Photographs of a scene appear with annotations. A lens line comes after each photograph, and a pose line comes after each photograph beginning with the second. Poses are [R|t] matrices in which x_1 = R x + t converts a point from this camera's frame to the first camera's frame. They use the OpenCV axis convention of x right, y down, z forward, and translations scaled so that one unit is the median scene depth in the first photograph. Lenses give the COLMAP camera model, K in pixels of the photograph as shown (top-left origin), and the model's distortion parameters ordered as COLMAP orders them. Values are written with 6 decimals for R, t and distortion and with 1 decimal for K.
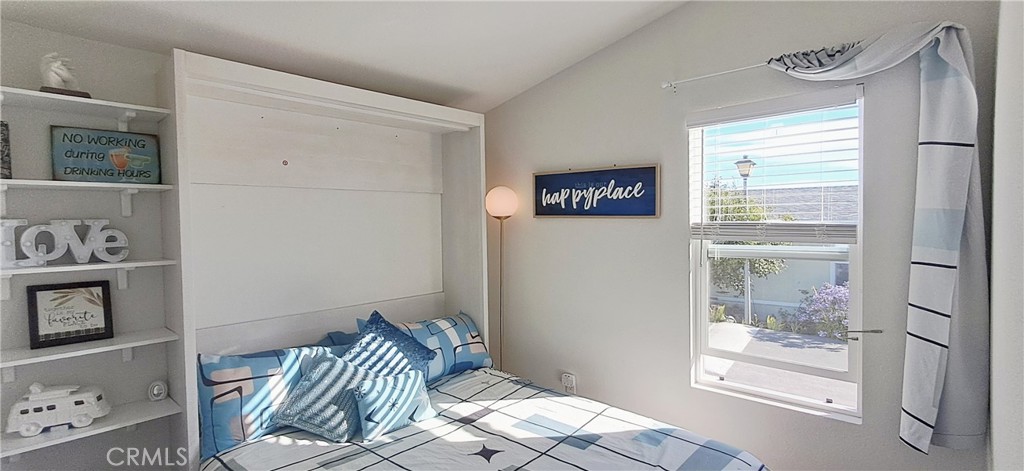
lens RADIAL K [[473.0, 0, 530.3], [0, 473.0, 234.3], [0, 0, 1]] dist [-0.000865, -0.006963]
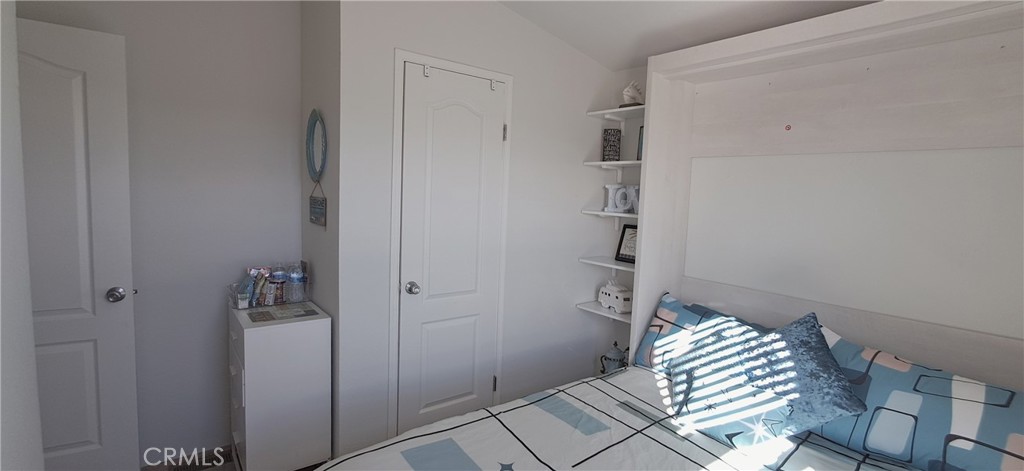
lens RADIAL K [[473.2, 0, 526.0], [0, 473.2, 233.5], [0, 0, 1]] dist [-0.026260, 0.018477]
pose [[-0.187163, 0.095973, -0.977629, 0.578135], [-0.063211, 0.991977, 0.109482, -0.018841], [0.980293, 0.082288, -0.179595, 0.815924]]
